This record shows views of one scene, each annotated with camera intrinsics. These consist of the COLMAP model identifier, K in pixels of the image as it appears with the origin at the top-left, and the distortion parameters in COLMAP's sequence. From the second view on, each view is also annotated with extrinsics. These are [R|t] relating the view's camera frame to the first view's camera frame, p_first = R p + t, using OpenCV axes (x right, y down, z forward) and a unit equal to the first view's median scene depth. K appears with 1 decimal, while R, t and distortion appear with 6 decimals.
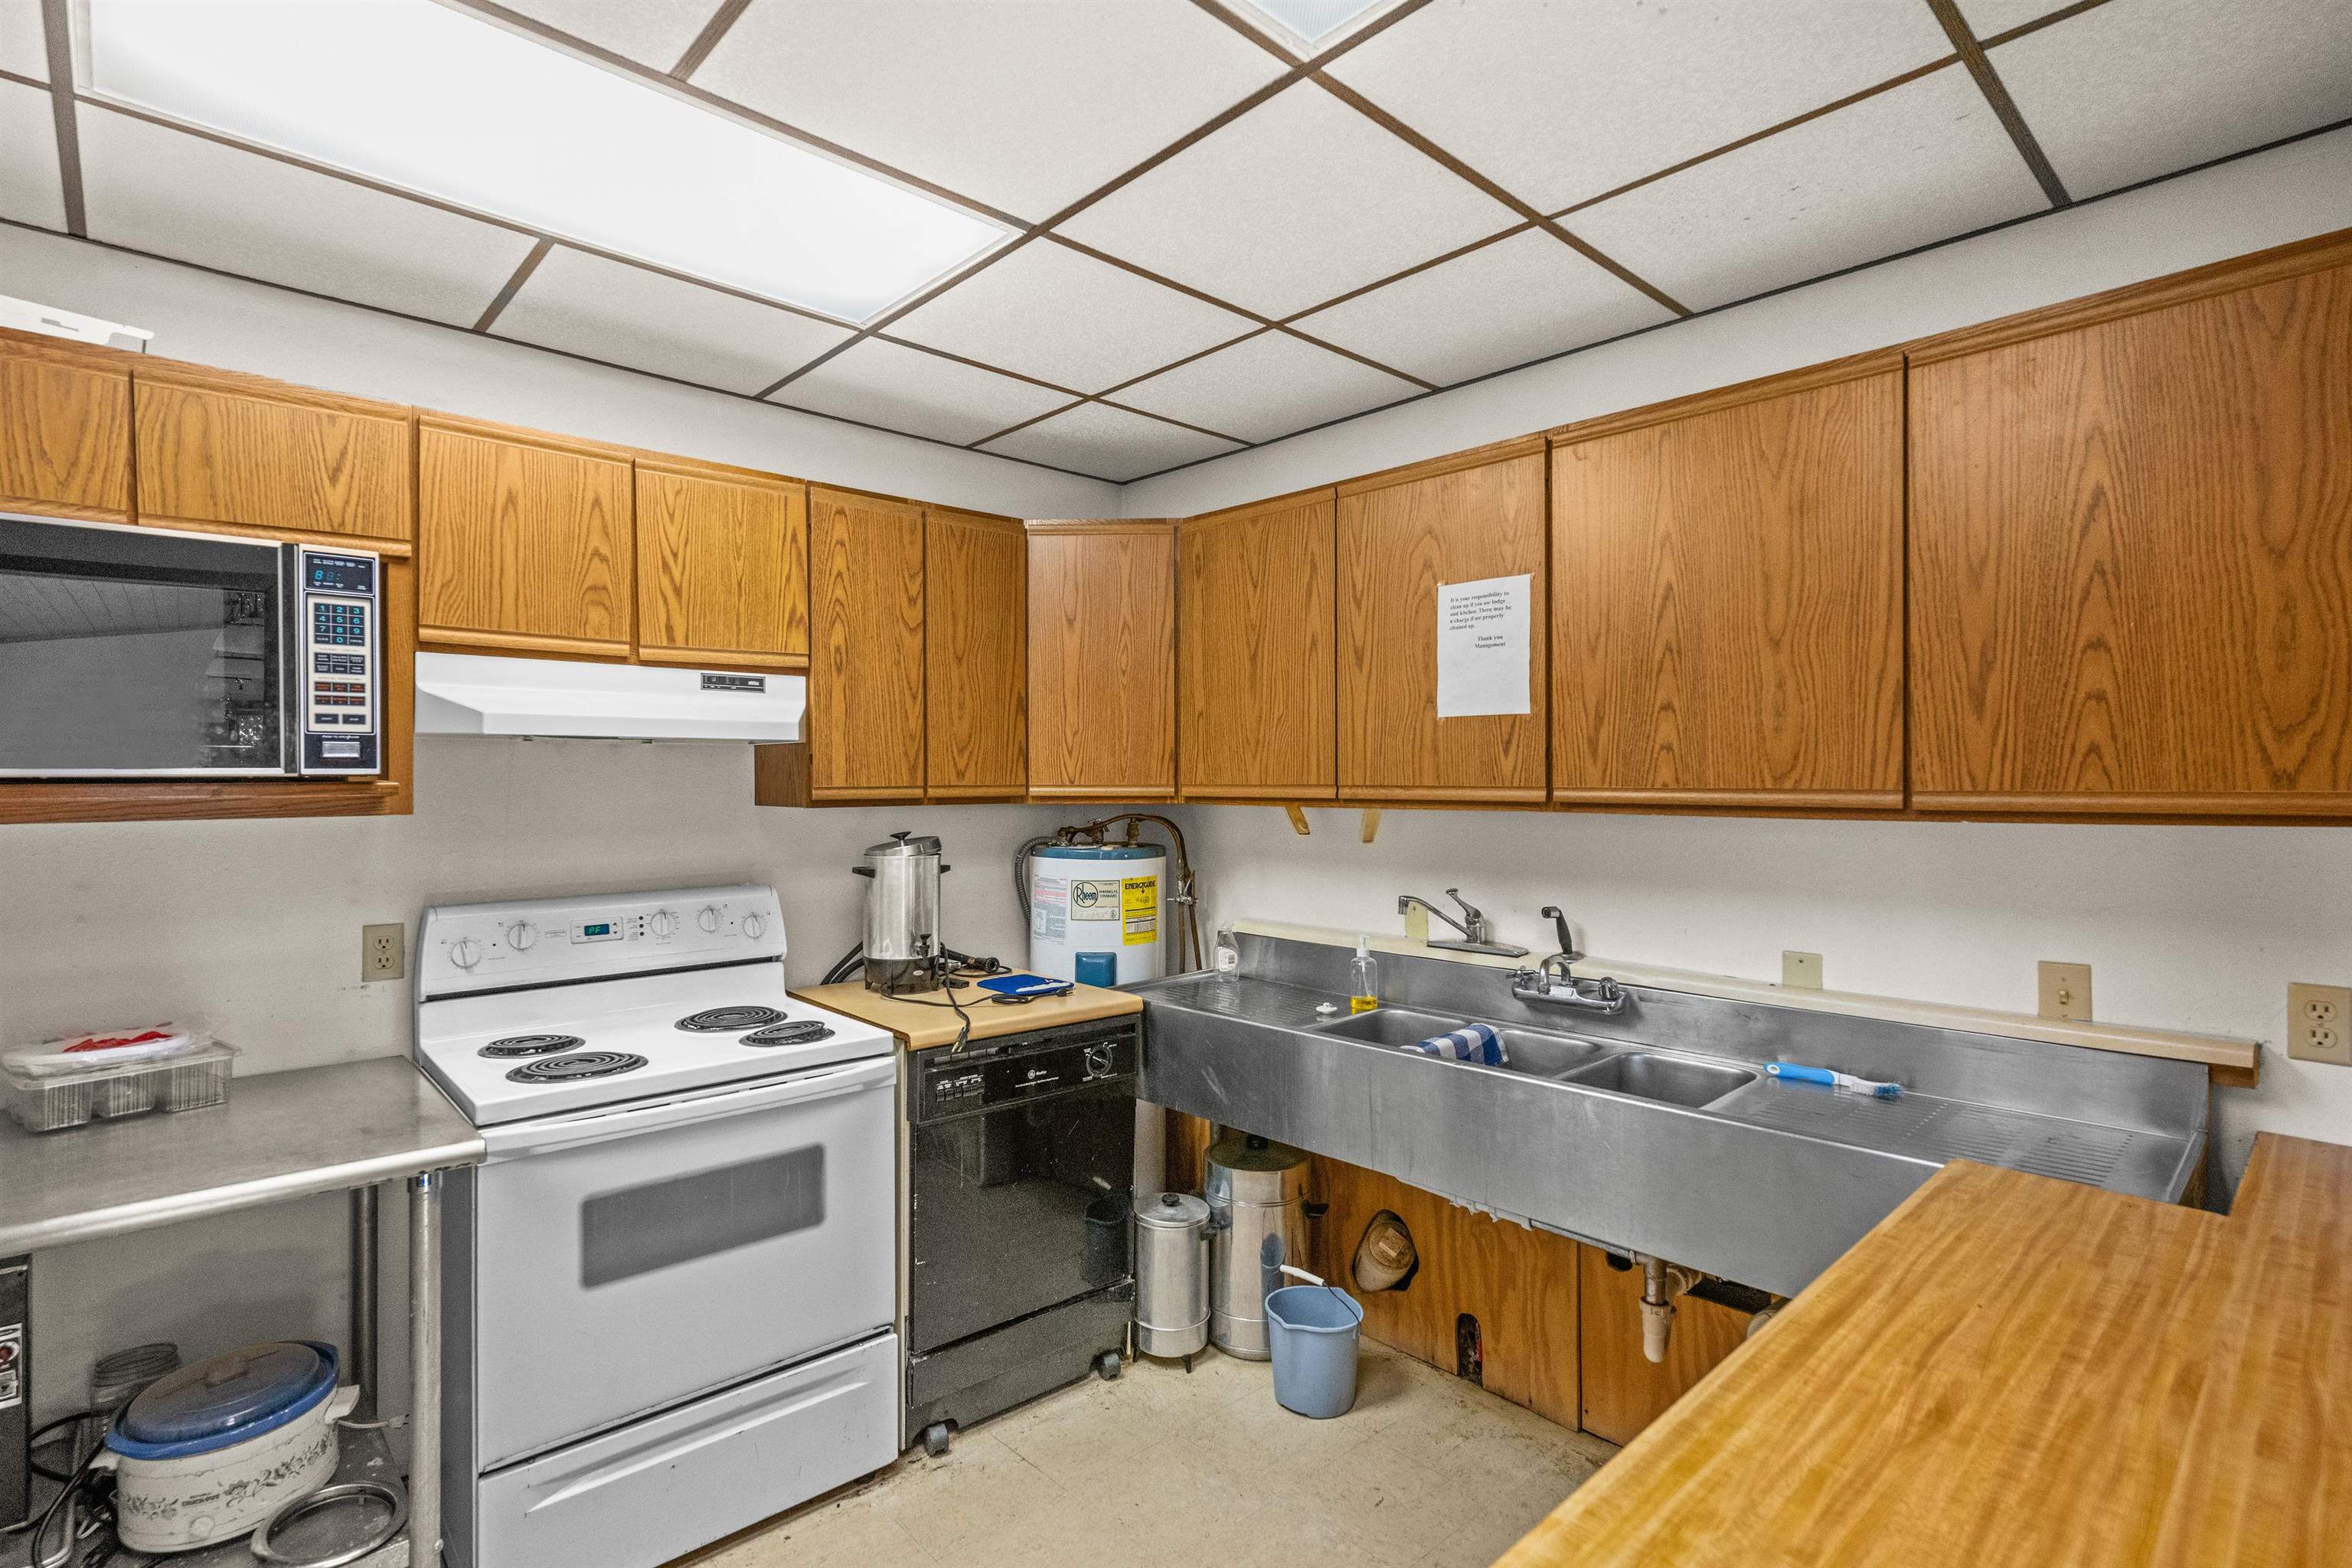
lens RADIAL K [[1134.3, 0, 1176.6], [0, 1134.3, 783.7], [0, 0, 1]] dist [0.001764, 0.002299]
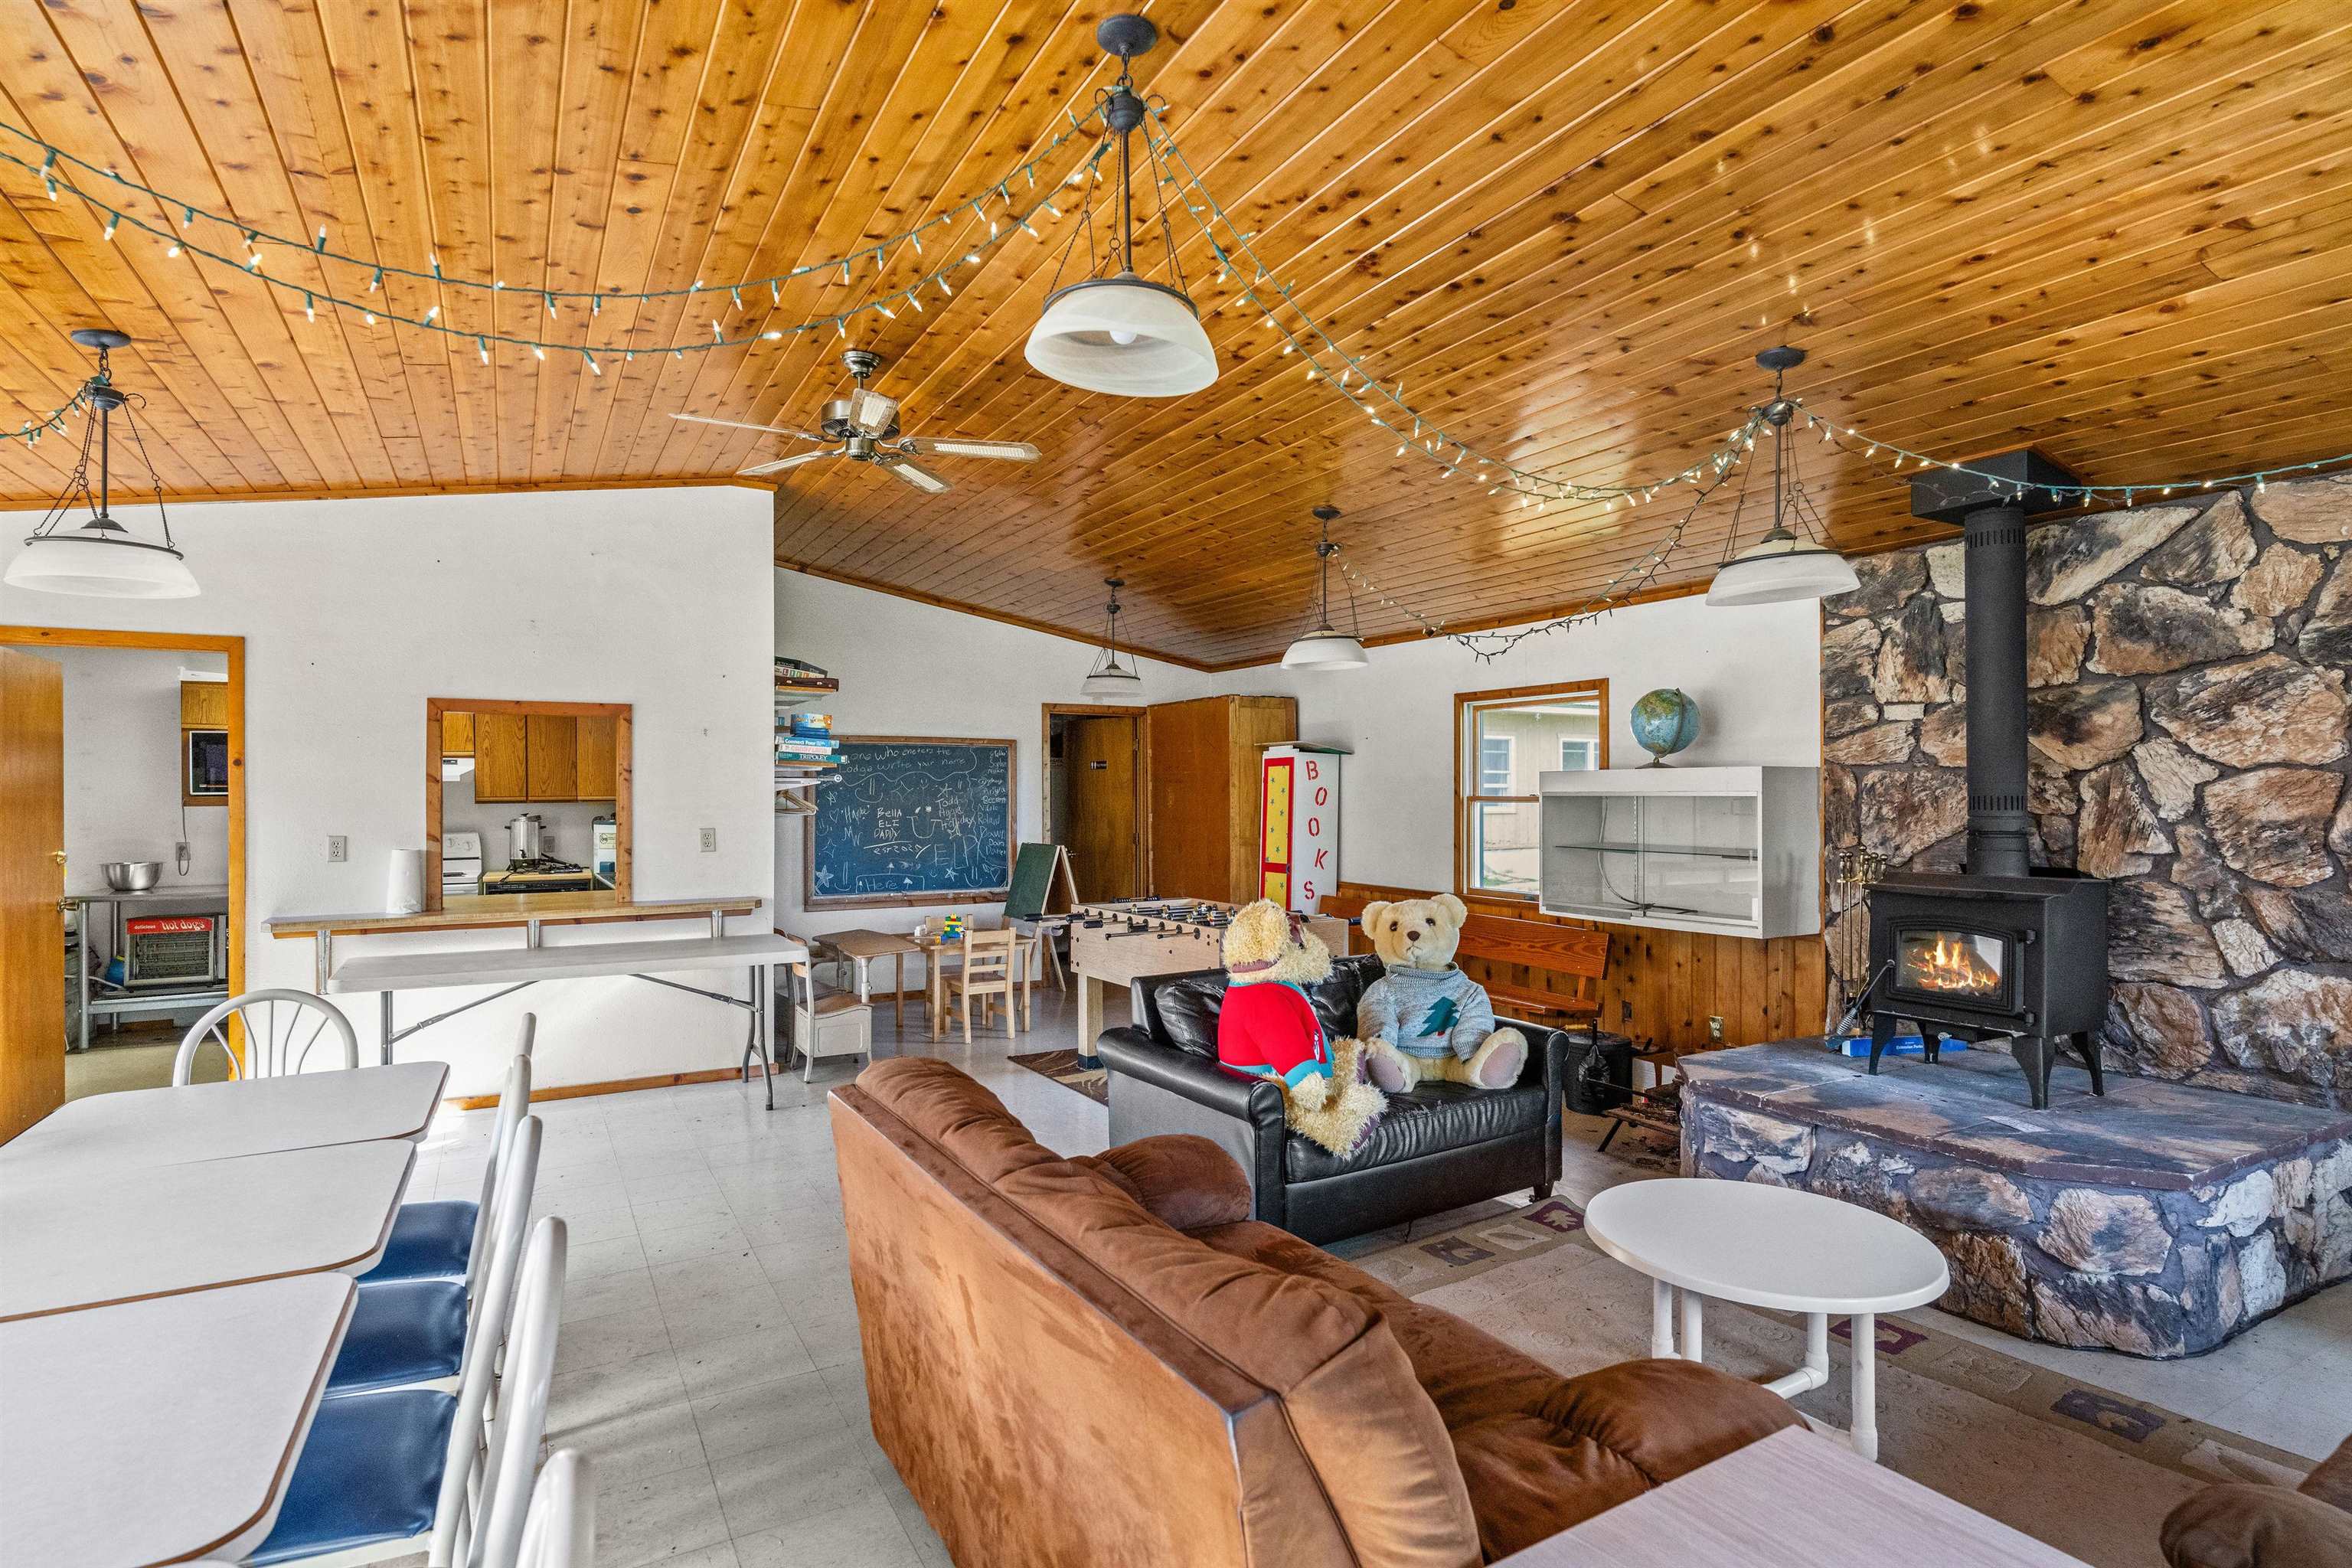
lens RADIAL K [[1200.7, 0, 1178.3], [0, 1200.7, 788.4], [0, 0, 1]] dist [-0.001367, -0.000189]
pose [[0.972835, -0.002097, -0.231492, 1.931019], [0.000920, 0.999986, -0.005192, -0.000136], [0.231499, 0.004838, 0.972823, -1.415179]]
